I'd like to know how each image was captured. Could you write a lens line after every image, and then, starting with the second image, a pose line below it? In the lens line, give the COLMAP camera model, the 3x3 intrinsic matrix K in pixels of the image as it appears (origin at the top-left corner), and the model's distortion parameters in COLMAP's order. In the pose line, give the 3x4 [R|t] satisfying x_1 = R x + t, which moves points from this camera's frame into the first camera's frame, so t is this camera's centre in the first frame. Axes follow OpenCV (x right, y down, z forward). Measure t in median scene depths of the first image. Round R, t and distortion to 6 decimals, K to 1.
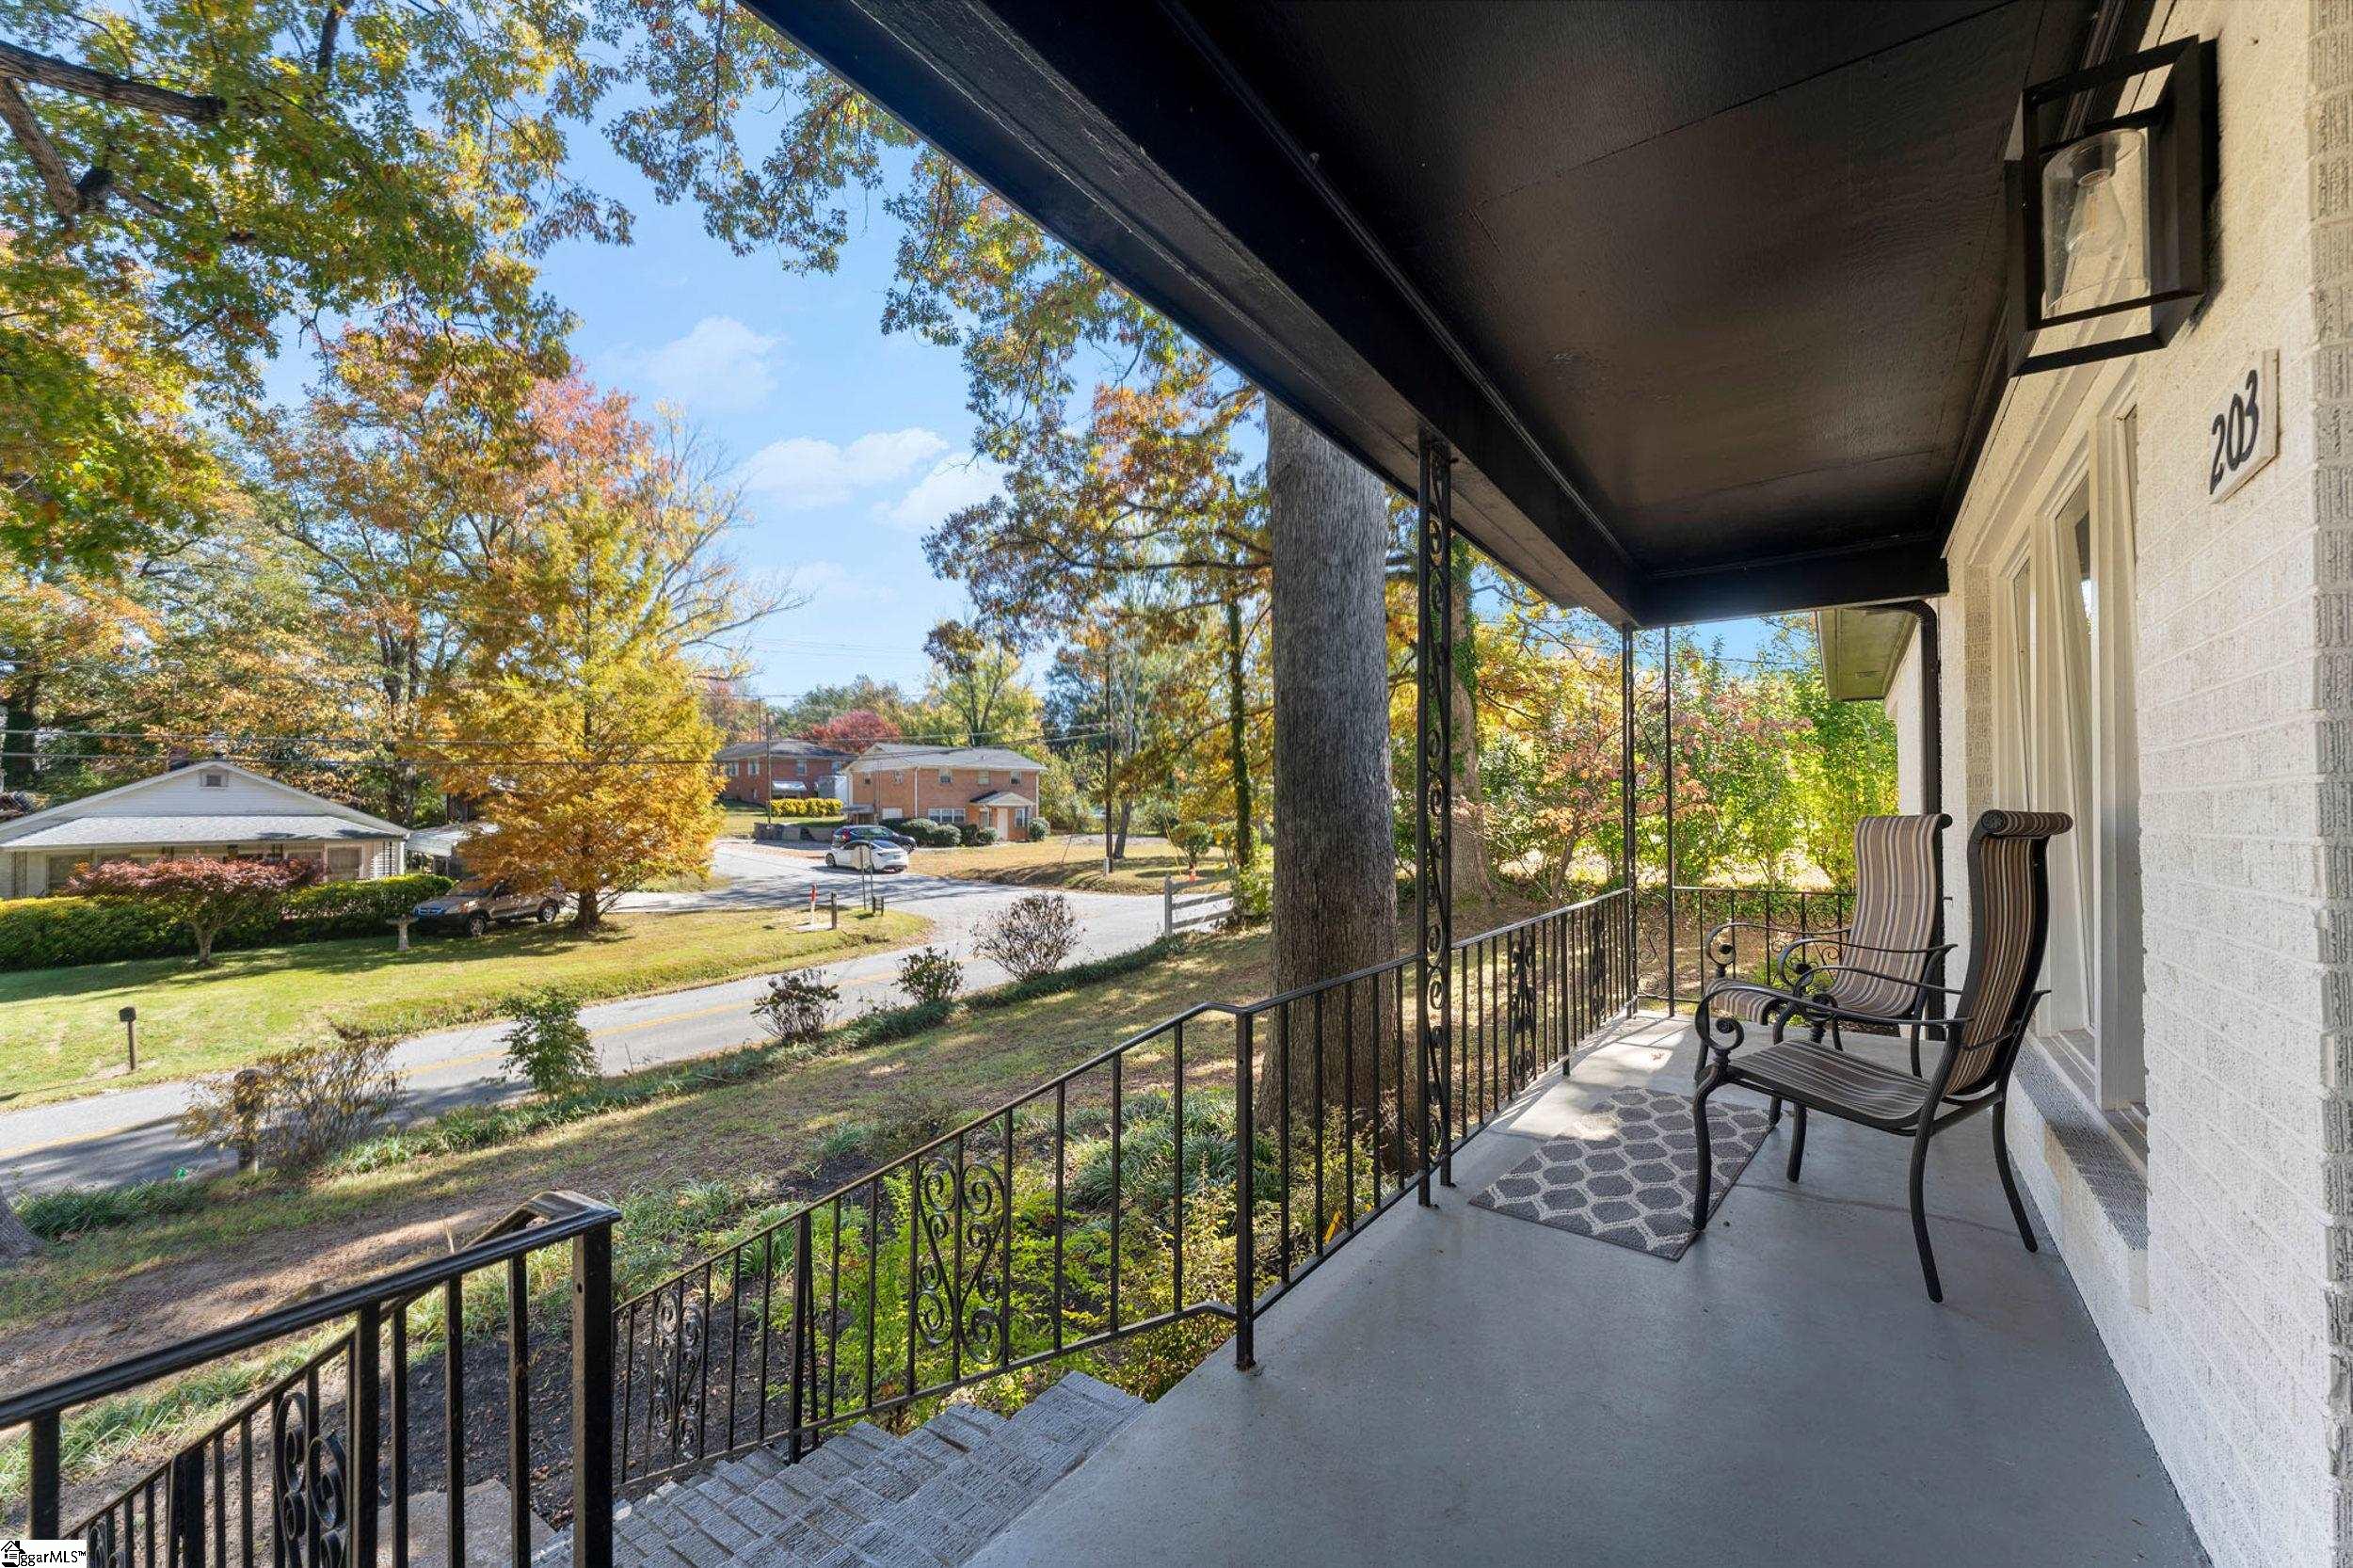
lens RADIAL K [[936.3, 0, 1134.8], [0, 936.3, 809.1], [0, 0, 1]] dist [-0.001477, -0.000039]
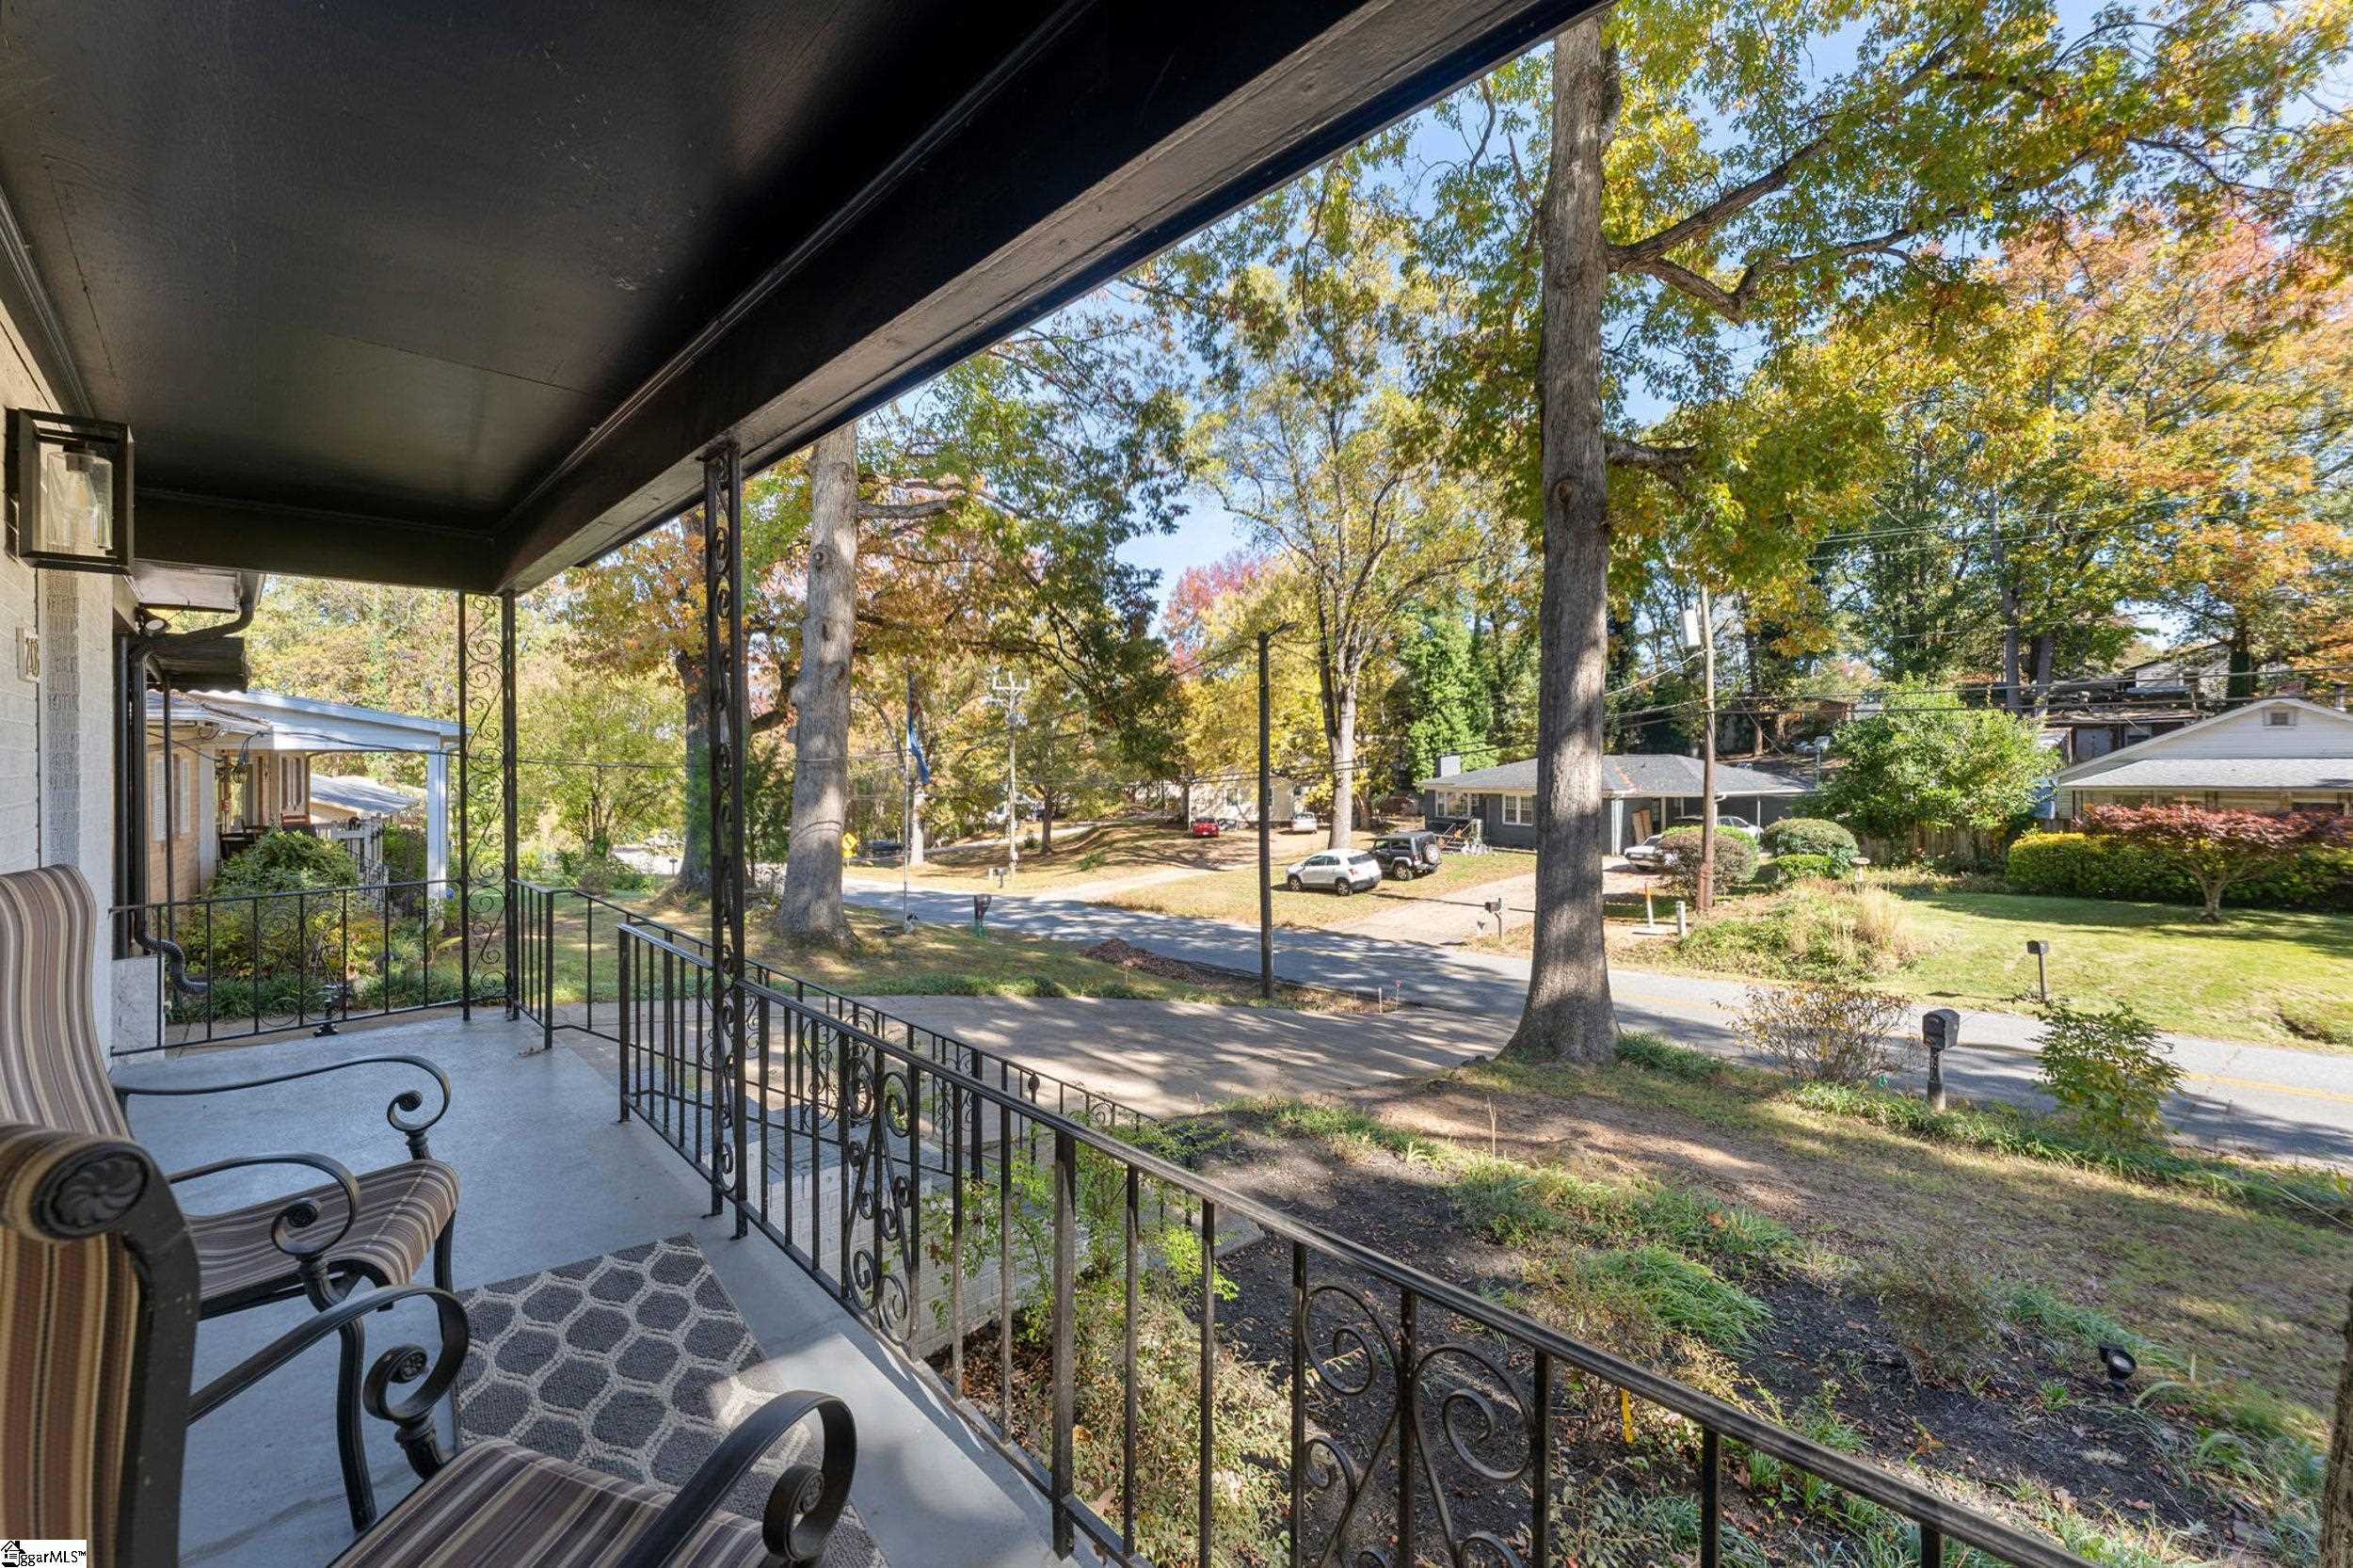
lens RADIAL K [[936.3, 0, 1173.1], [0, 936.3, 767.2], [0, 0, 1]] dist [-0.001477, -0.000039]
pose [[-0.138081, 0.011126, -0.990358, 0.310805], [0.008660, 0.999912, 0.010026, -0.016928], [0.990383, -0.007192, -0.138165, 0.408465]]
